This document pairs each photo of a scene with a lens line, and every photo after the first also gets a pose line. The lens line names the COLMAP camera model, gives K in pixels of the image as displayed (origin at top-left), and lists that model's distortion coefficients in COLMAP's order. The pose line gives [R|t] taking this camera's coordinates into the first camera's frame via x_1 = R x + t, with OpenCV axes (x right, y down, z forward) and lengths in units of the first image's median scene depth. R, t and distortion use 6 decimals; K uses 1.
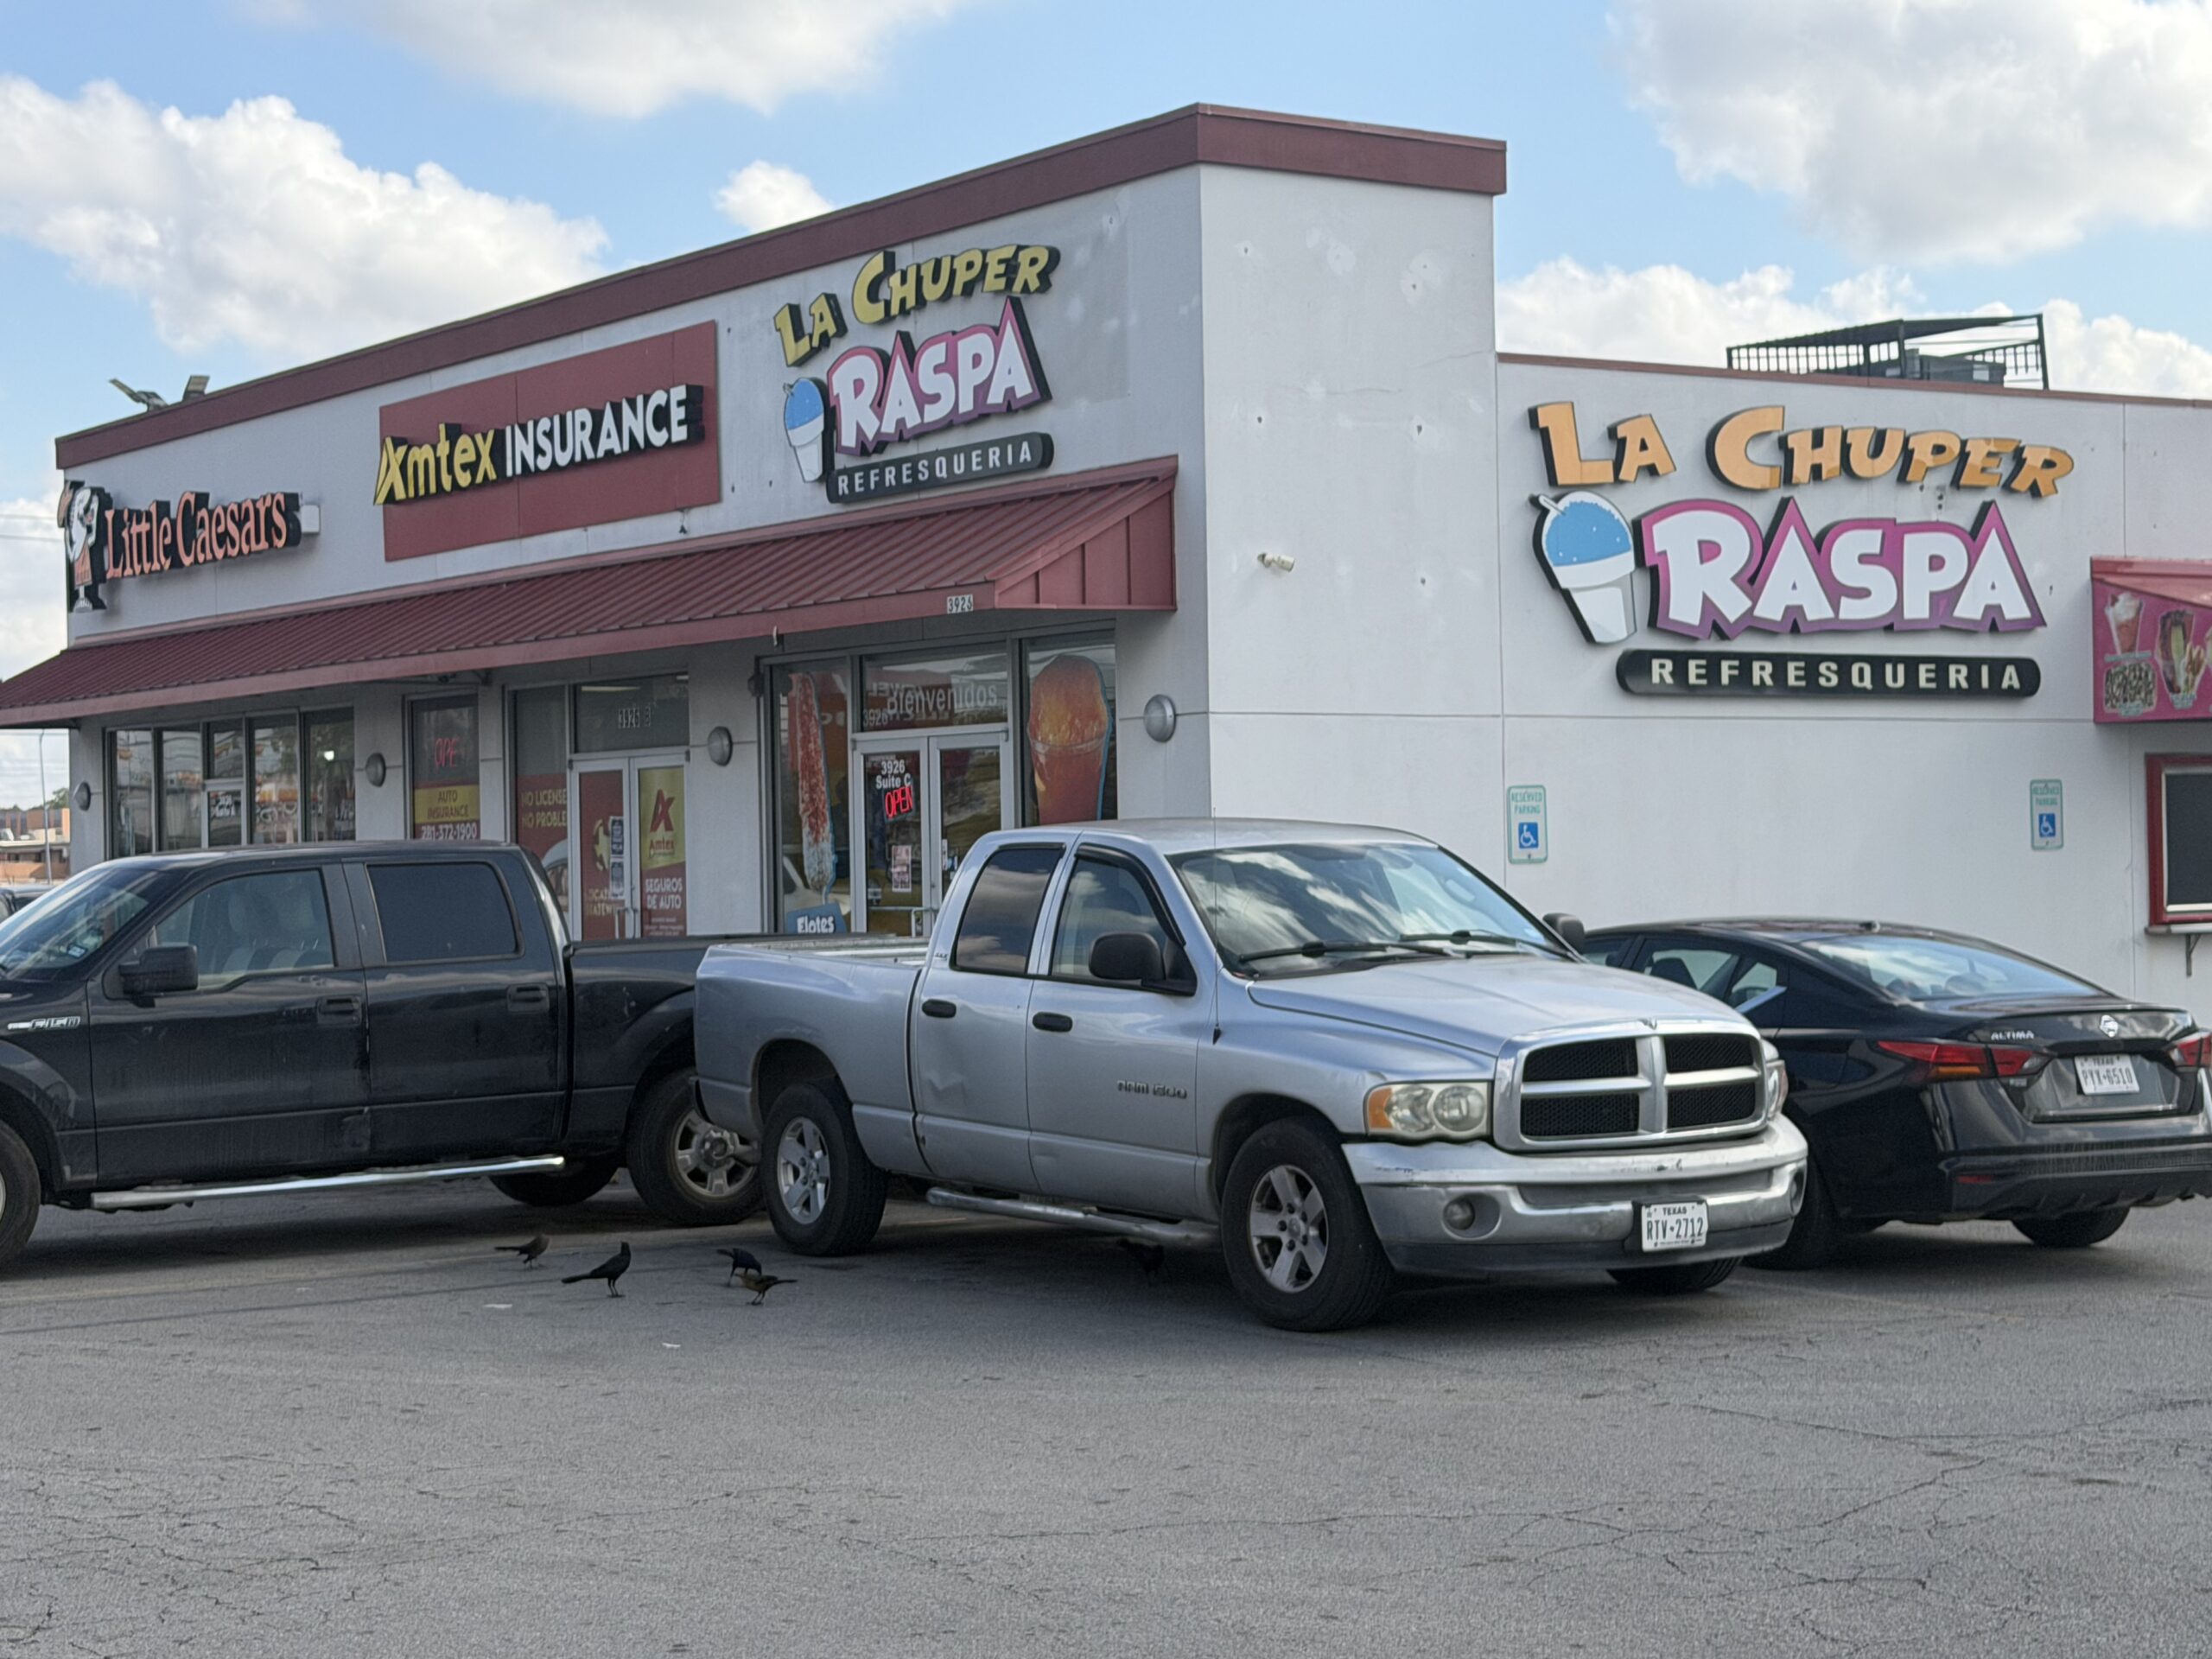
lens RADIAL K [[3800.2, 0, 1108.4], [0, 3800.2, 826.8], [0, 0, 1]] dist [0.117759, 0.000000]
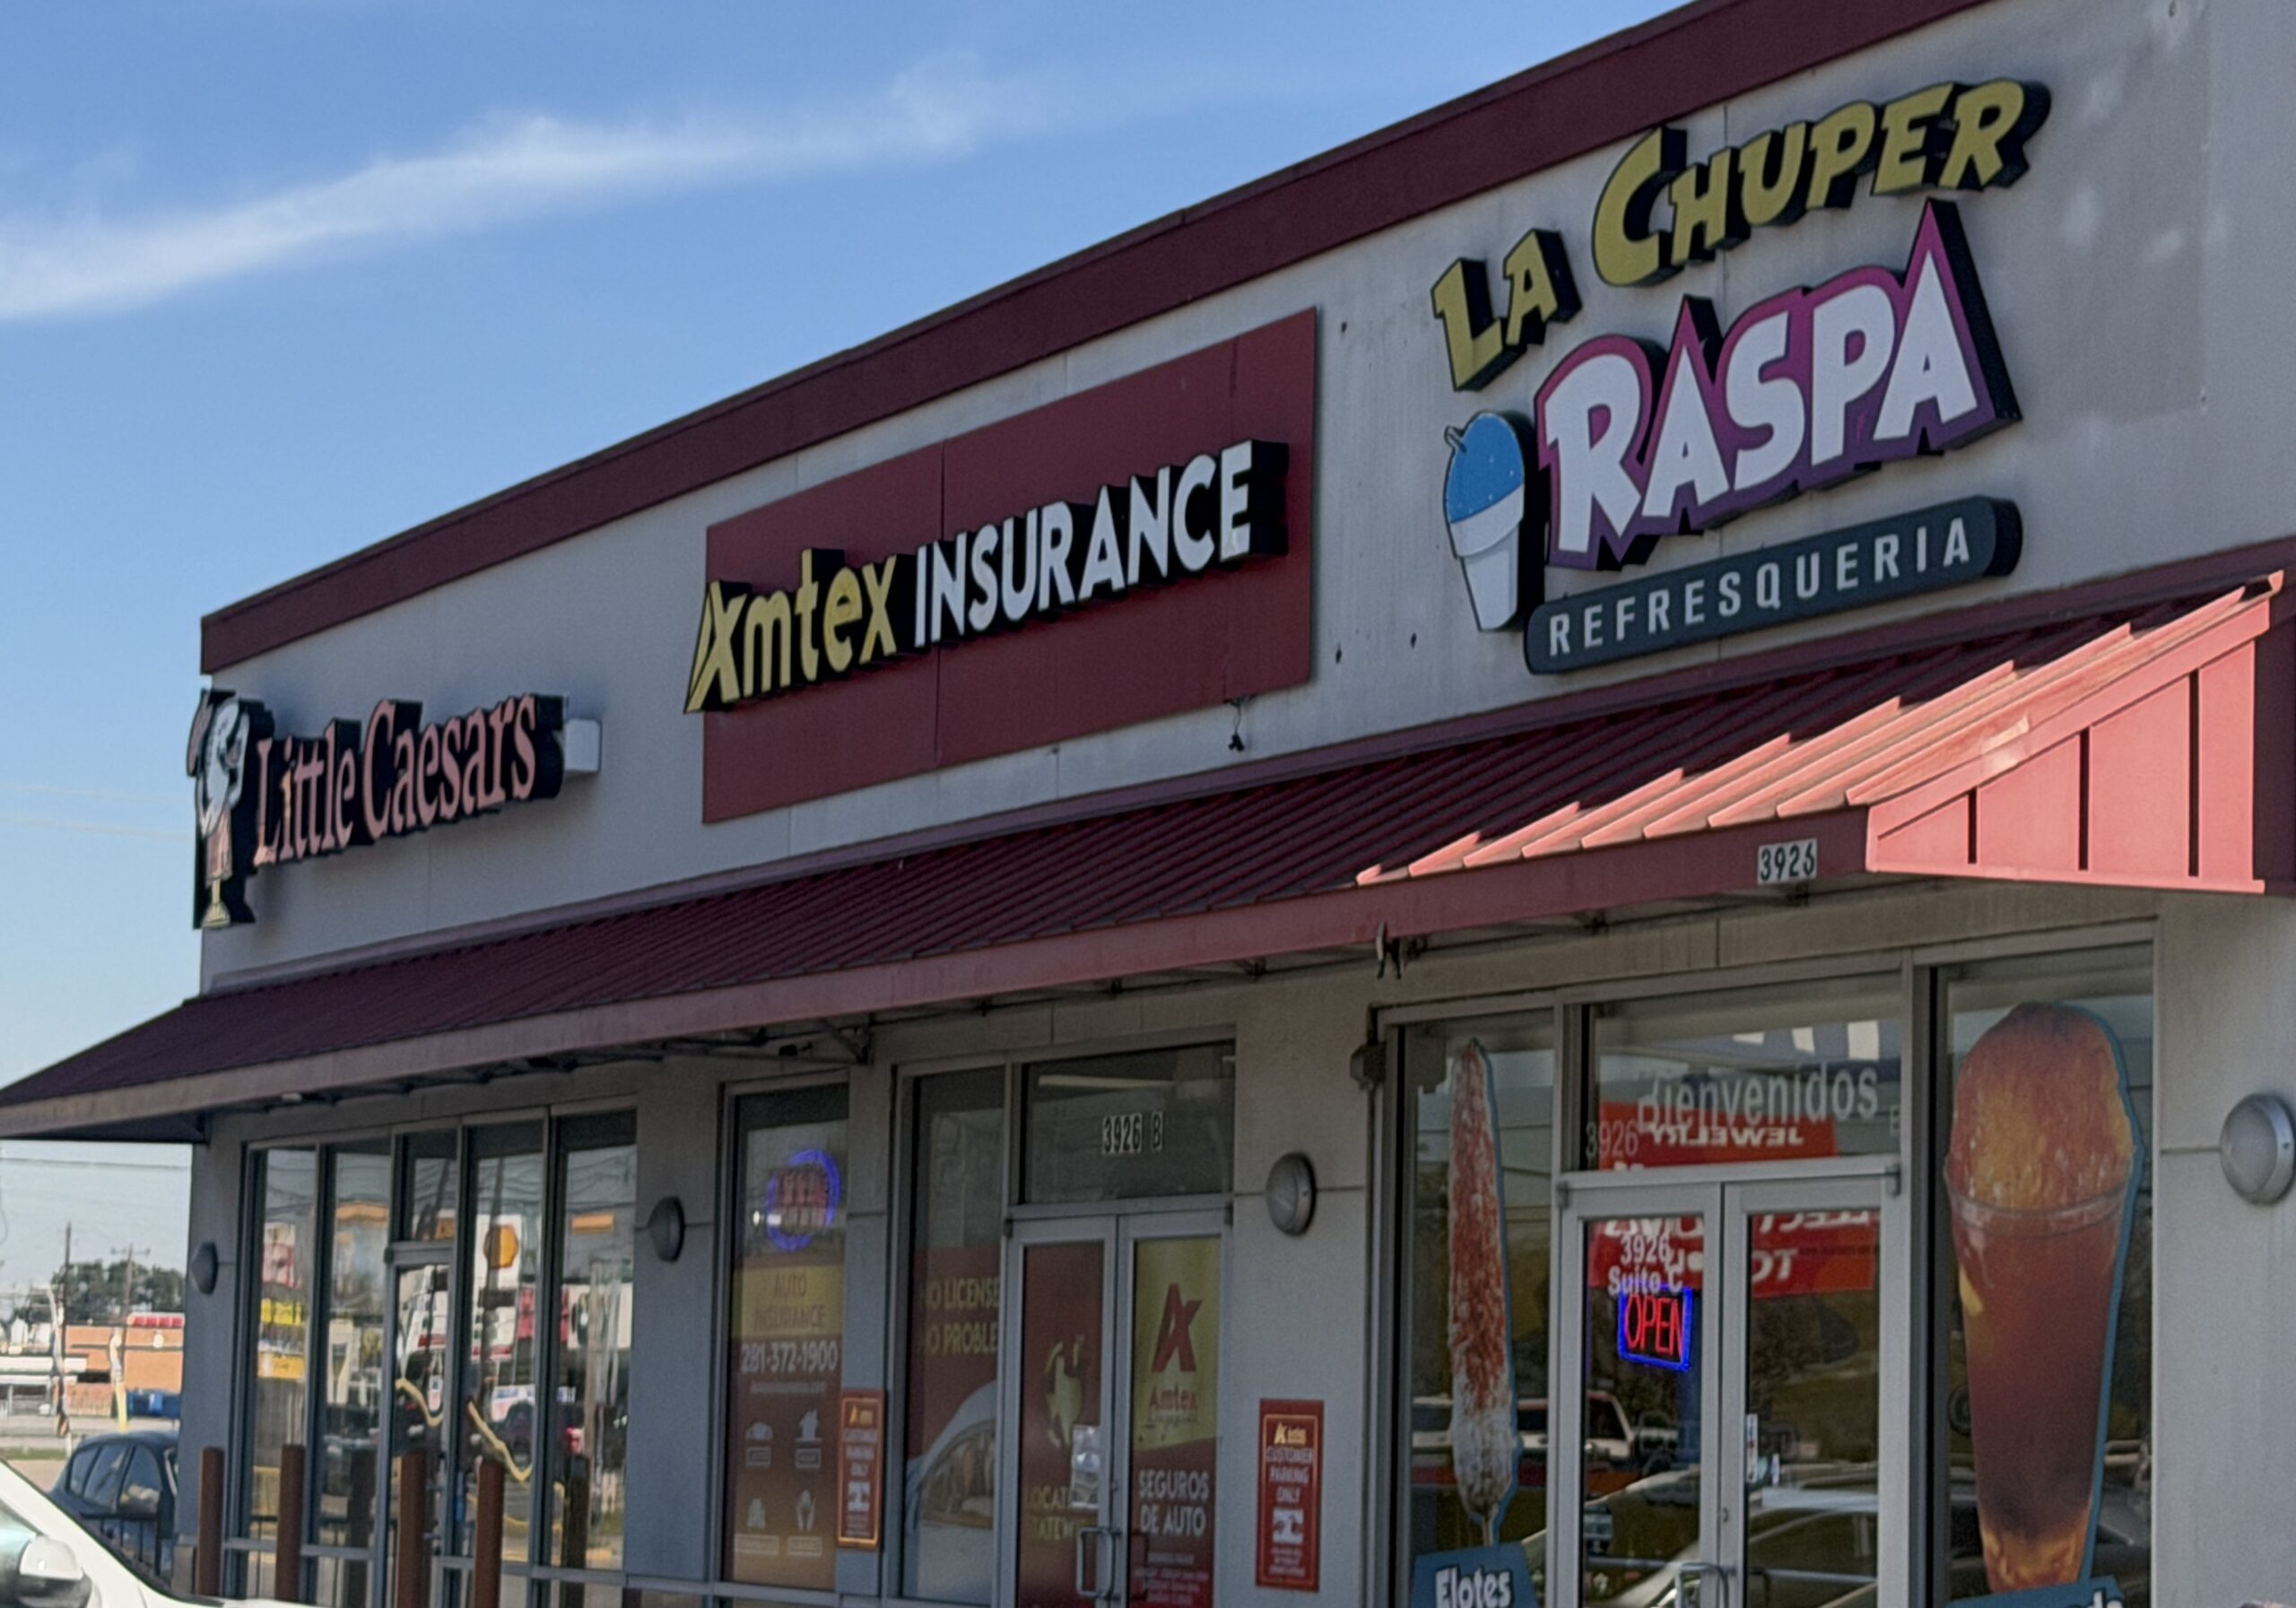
lens RADIAL K [[5823.2, 0, 1149.7], [0, 5823.2, 809.9], [0, 0, 1]] dist [0.109654, 0.000000]
pose [[0.986297, 0.025617, -0.162981, -0.002680], [-0.041539, 0.994606, -0.095047, 0.000770], [0.159667, 0.100515, 0.982040, 0.281404]]
